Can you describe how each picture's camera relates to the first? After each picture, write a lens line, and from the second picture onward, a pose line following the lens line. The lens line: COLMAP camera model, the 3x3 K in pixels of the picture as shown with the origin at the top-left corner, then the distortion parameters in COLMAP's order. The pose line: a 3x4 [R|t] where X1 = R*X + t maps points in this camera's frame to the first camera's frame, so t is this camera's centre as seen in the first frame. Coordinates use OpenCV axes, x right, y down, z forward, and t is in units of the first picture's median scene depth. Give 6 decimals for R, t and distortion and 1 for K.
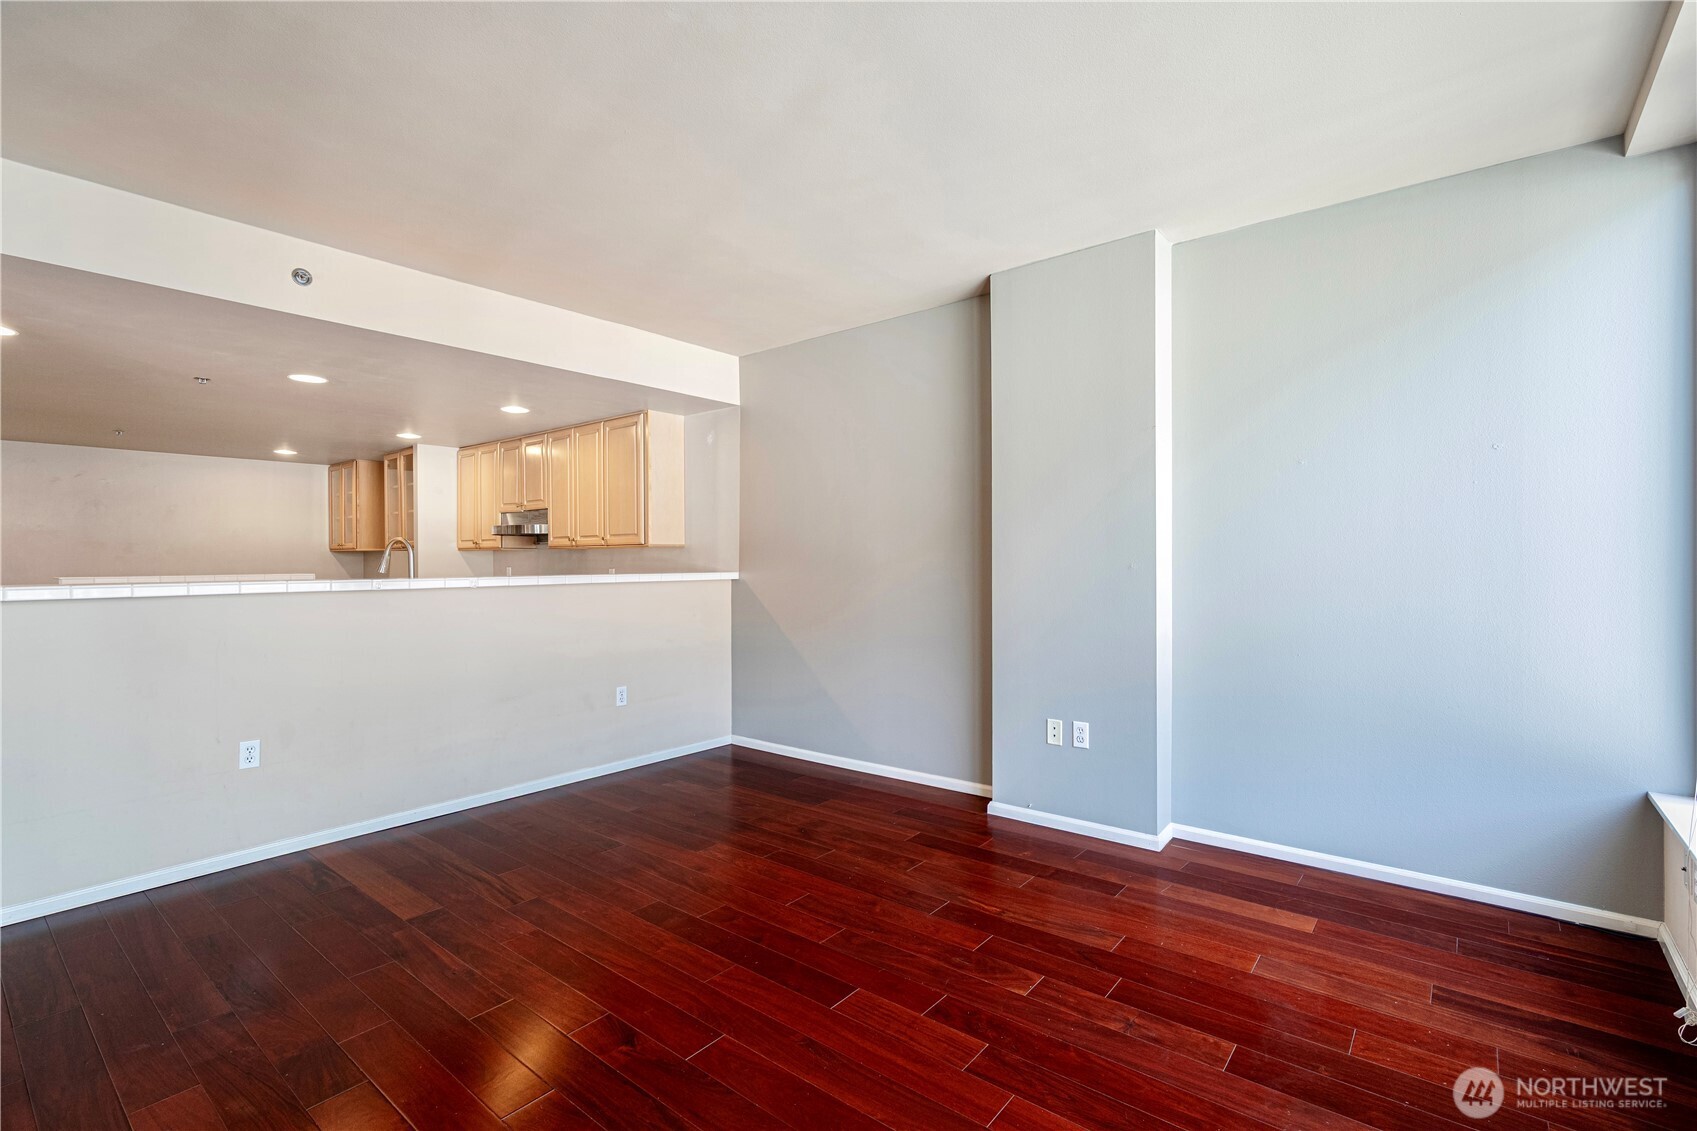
lens RADIAL K [[771.9, 0, 851.2], [0, 771.9, 563.0], [0, 0, 1]] dist [-0.001317, -0.000130]
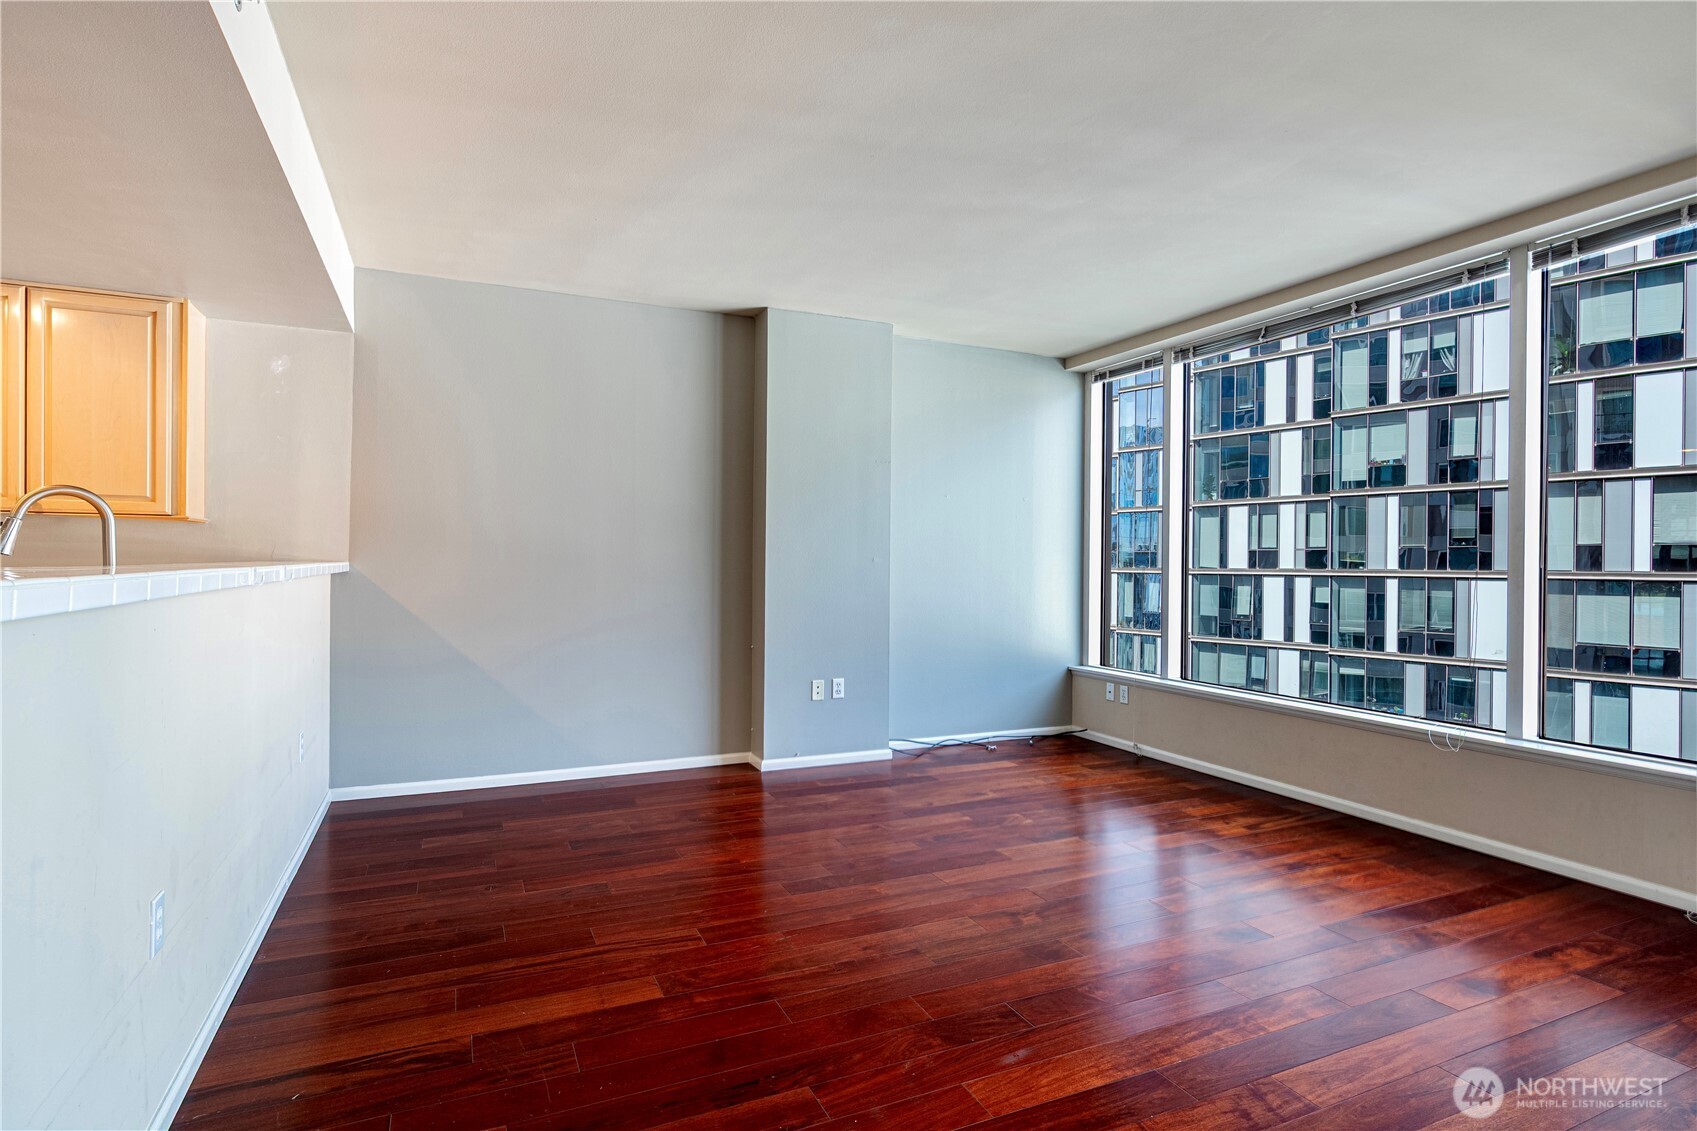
lens RADIAL K [[850.5, 0, 840.7], [0, 850.5, 565.7], [0, 0, 1]] dist [-0.000767, -0.000024]
pose [[0.456782, 0.003917, 0.889570, -0.979300], [-0.012853, 0.999915, 0.002197, 0.011738], [-0.889486, -0.012437, 0.456794, 0.339887]]
